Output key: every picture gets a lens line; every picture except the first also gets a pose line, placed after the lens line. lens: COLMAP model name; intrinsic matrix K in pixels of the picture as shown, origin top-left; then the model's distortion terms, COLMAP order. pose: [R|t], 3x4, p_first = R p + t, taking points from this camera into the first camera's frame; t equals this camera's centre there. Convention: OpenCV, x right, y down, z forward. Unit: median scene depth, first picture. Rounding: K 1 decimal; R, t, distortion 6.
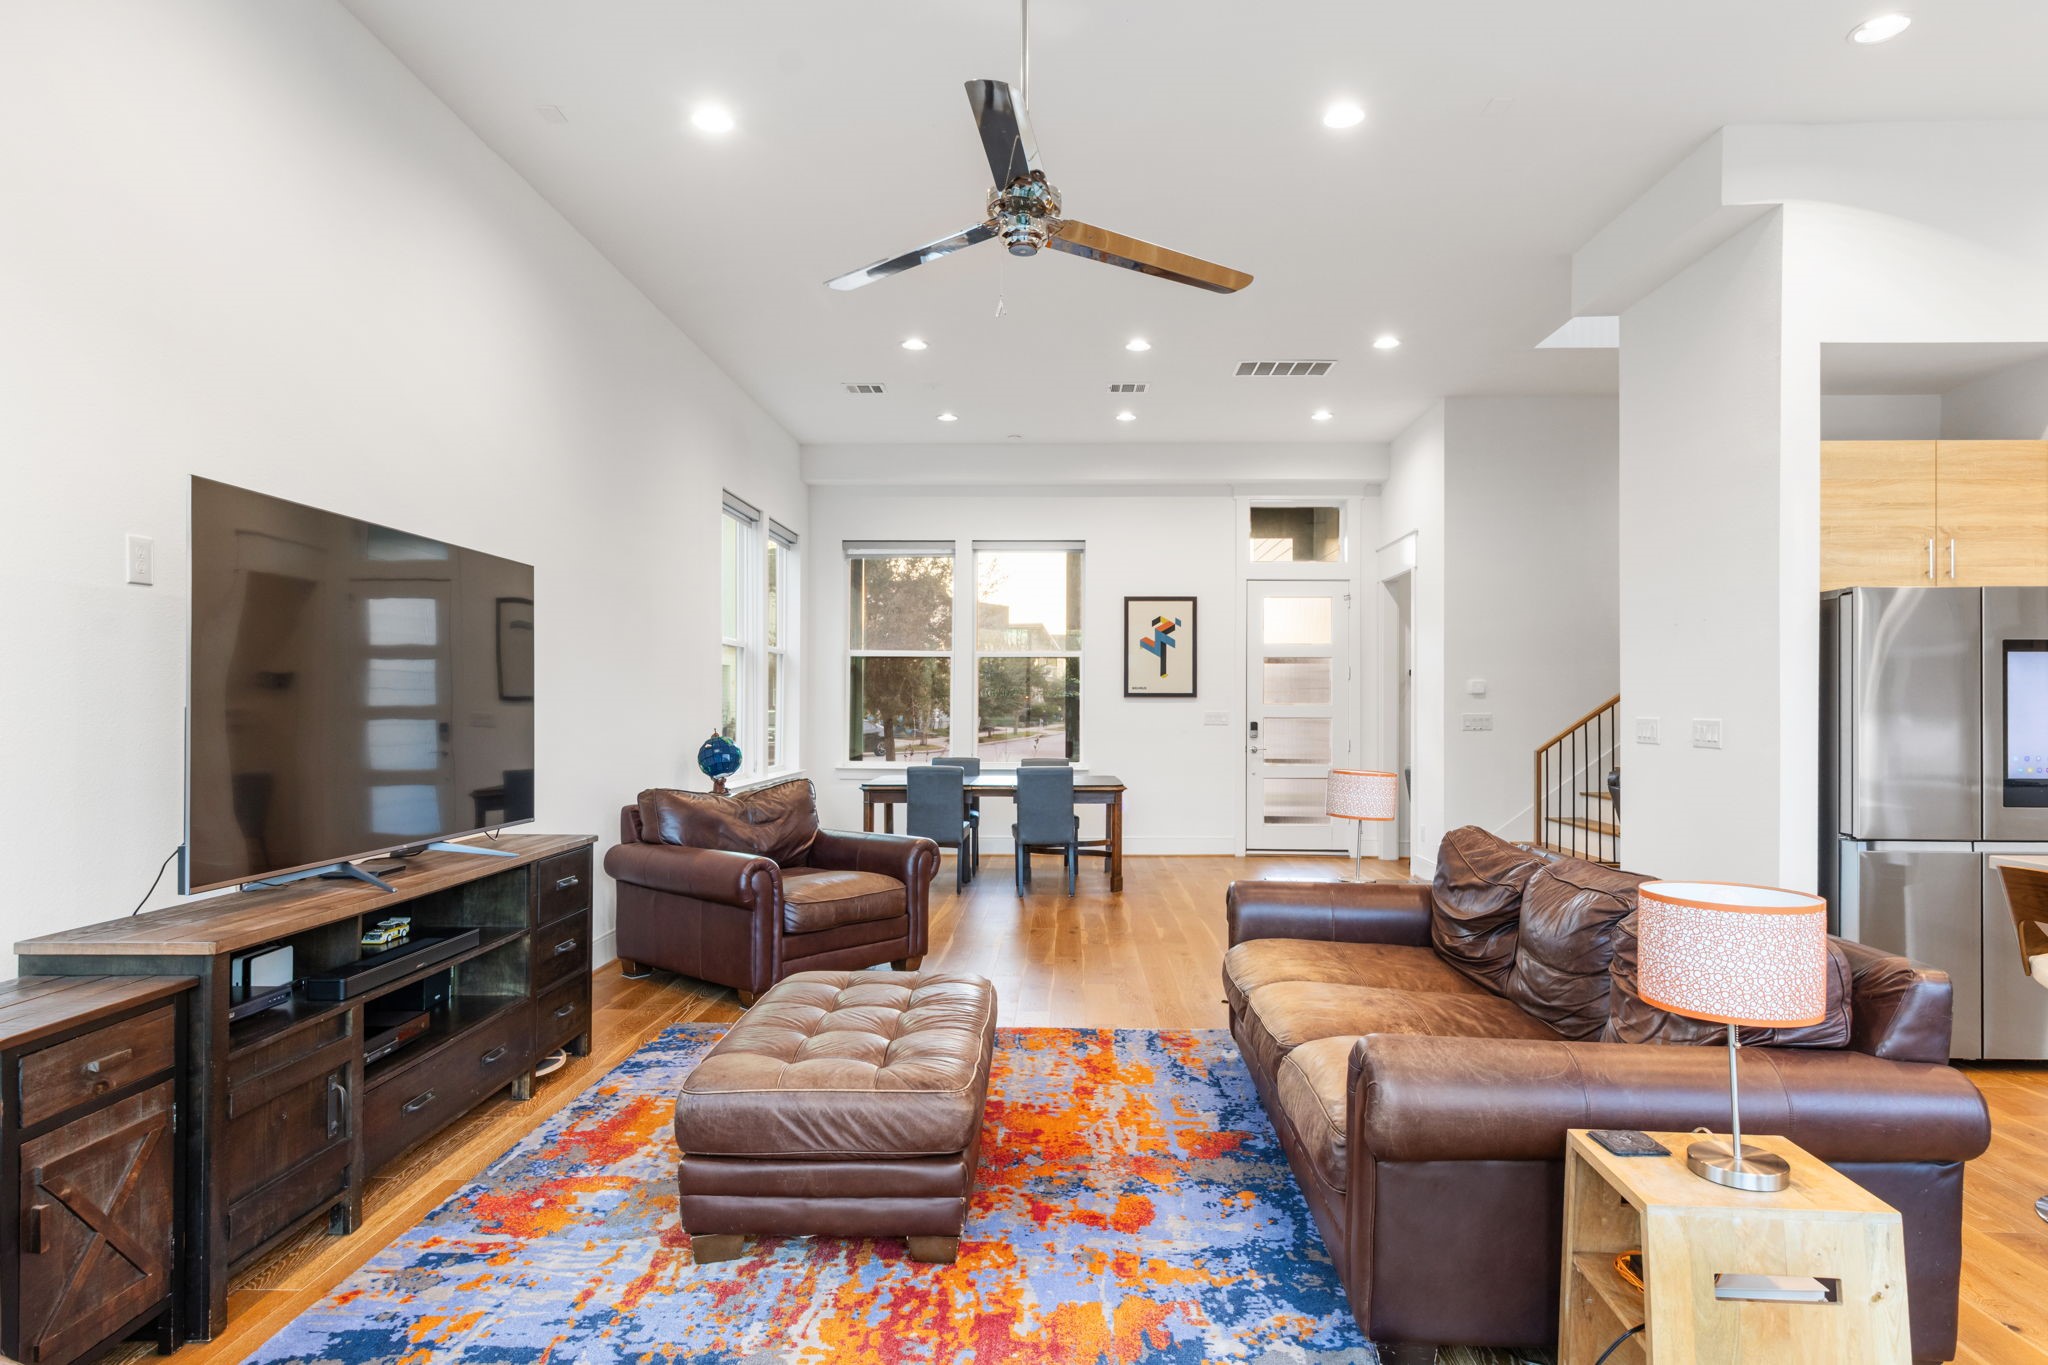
lens RADIAL K [[1104.5, 0, 1049.1], [0, 1104.5, 719.0], [0, 0, 1]] dist [0.004424, 0.001075]
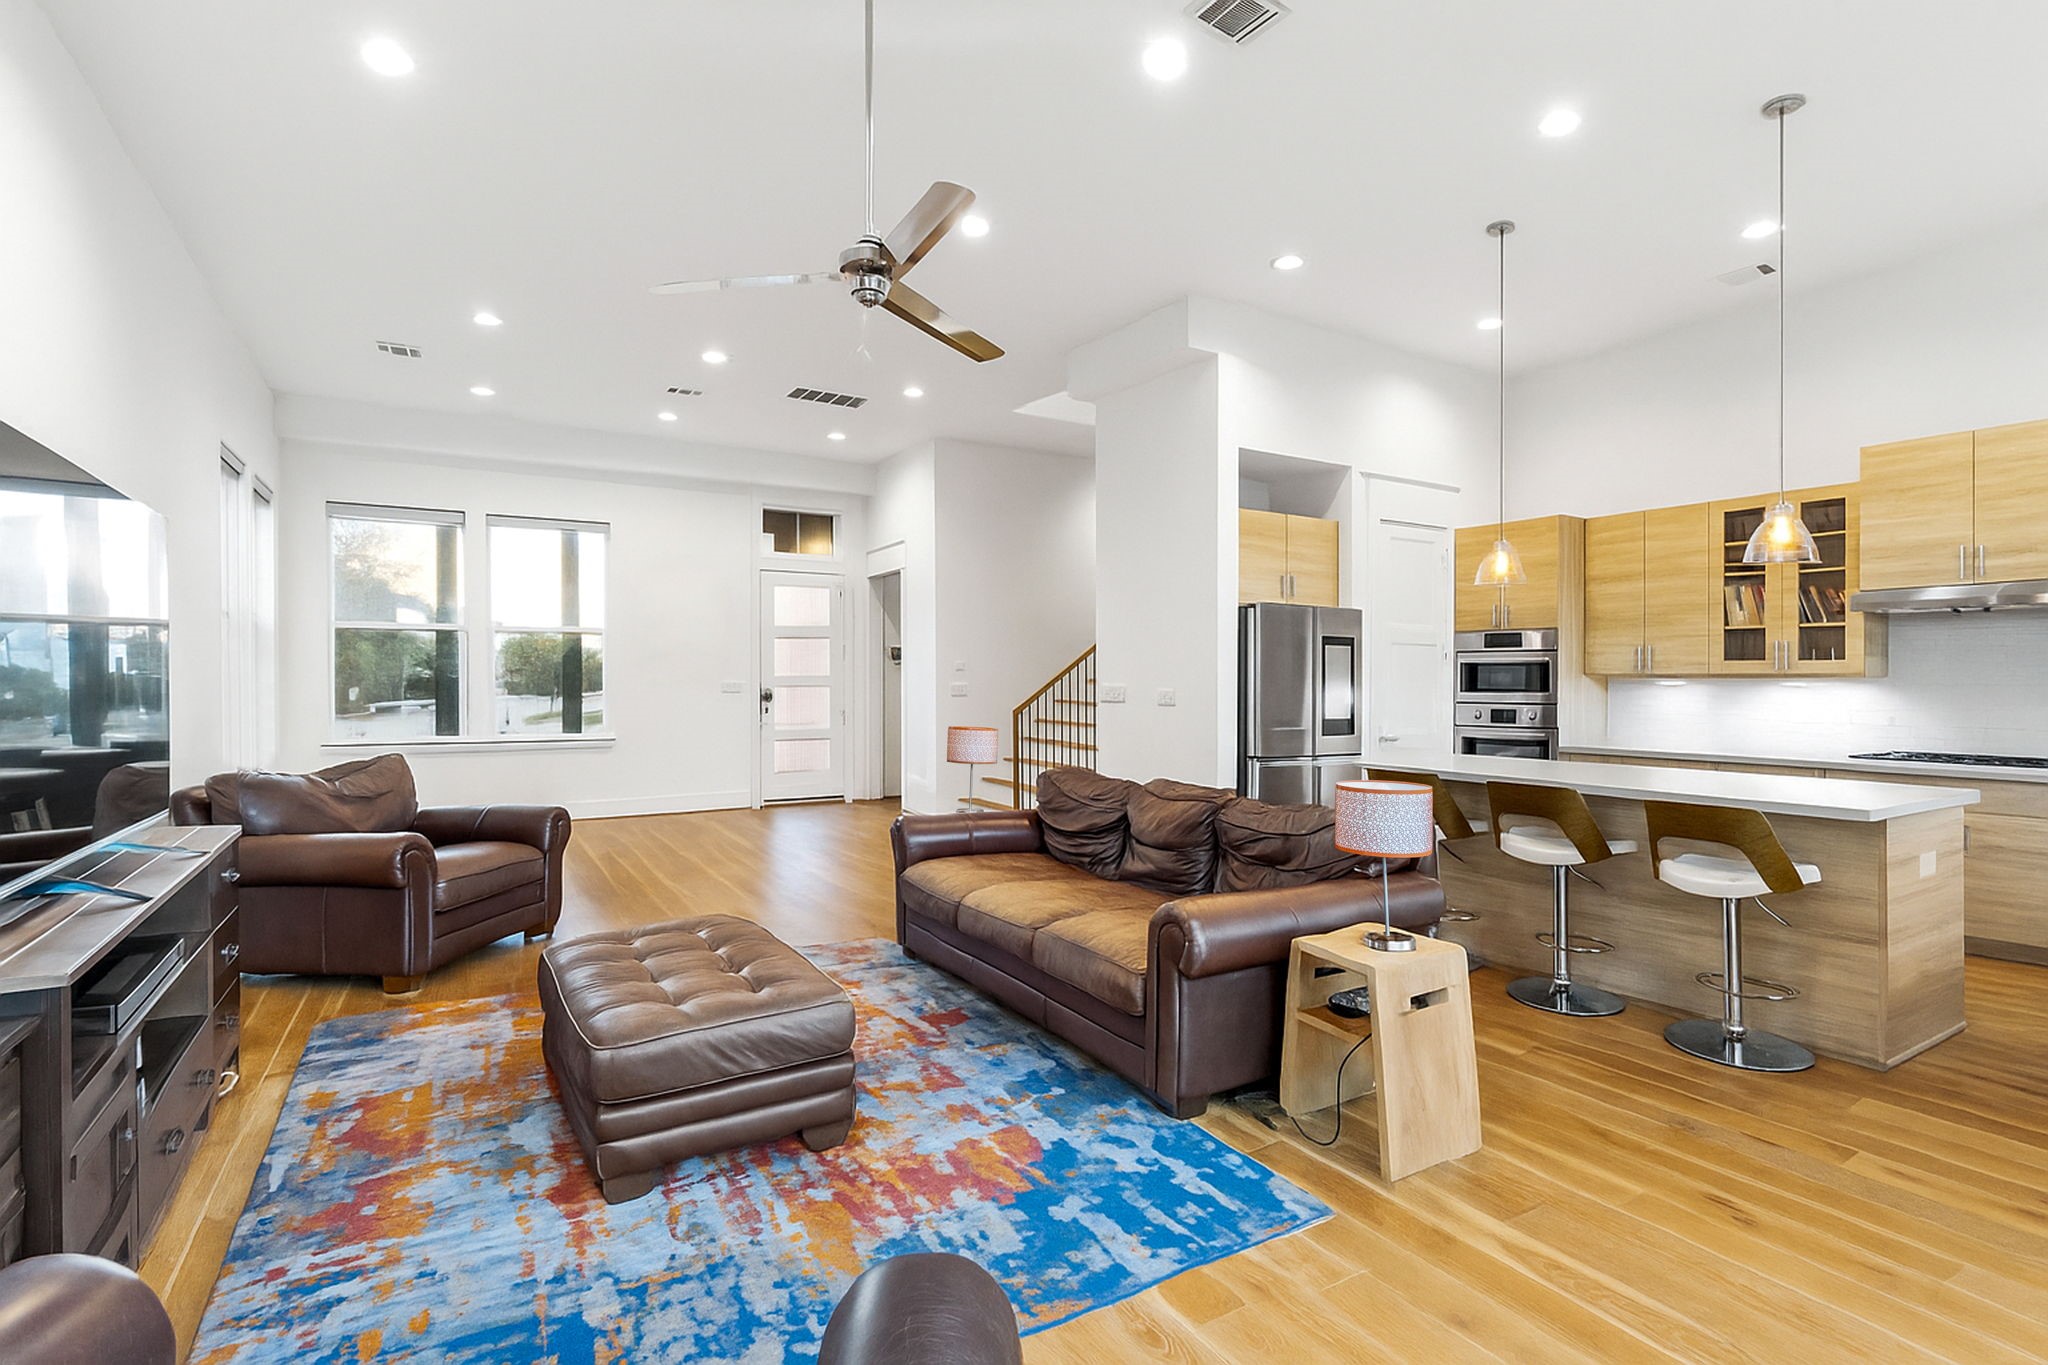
lens RADIAL K [[947.1, 0, 1017.9], [0, 947.1, 692.5], [0, 0, 1]] dist [-0.002916, -0.000151]
pose [[0.848966, -0.010218, 0.528349, -0.284265], [0.008645, 0.999948, 0.005448, 0.001370], [-0.528377, -0.000058, 0.849010, 0.020819]]
